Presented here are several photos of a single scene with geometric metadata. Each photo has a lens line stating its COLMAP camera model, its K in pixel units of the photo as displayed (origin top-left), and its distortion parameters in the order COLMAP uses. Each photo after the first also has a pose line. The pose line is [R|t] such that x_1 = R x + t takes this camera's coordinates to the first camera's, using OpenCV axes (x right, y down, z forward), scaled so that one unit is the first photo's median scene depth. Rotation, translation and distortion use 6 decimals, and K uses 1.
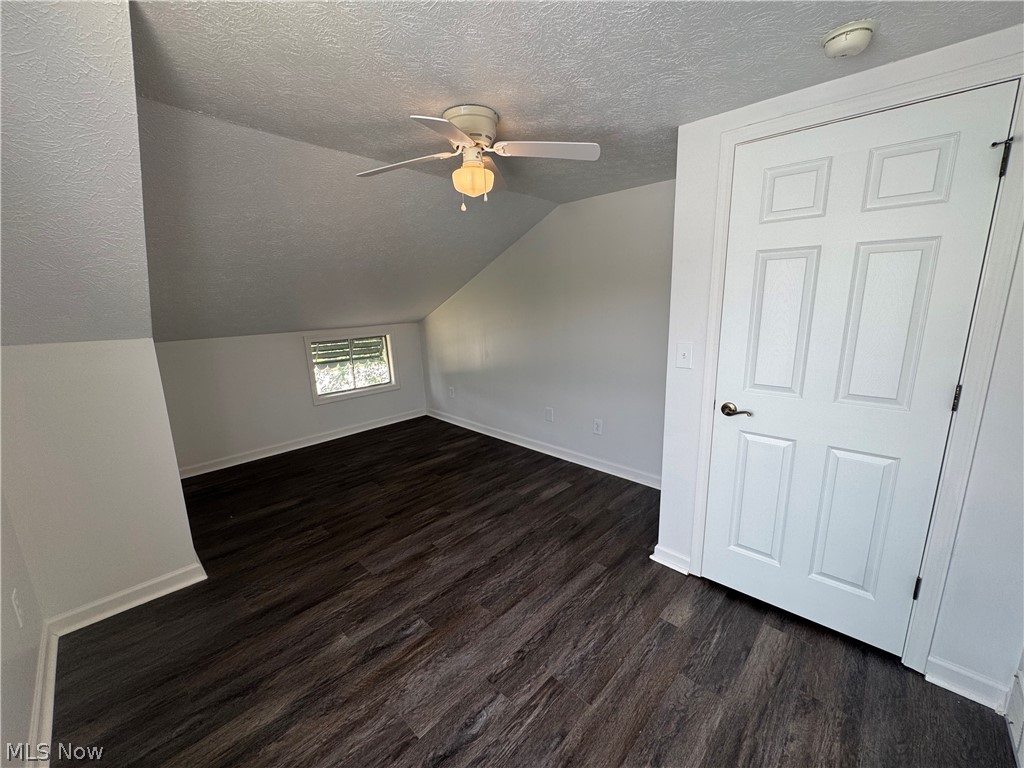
lens RADIAL K [[408.1, 0, 511.6], [0, 408.1, 383.9], [0, 0, 1]] dist [-0.002042, 0.000248]
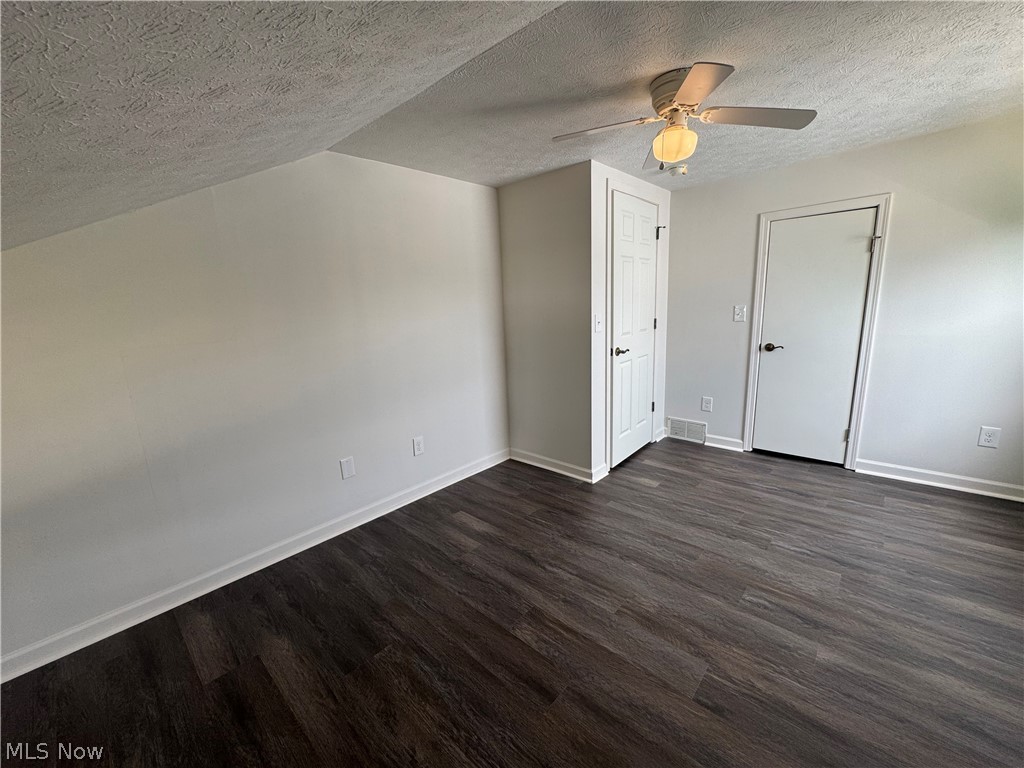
lens RADIAL K [[408.1, 0, 511.6], [0, 408.1, 383.9], [0, 0, 1]] dist [-0.002042, 0.000248]
pose [[-0.019151, -0.173681, 0.984616, -0.908368], [0.252556, 0.952019, 0.172844, -0.171116], [-0.967393, 0.251981, 0.025632, 1.172202]]
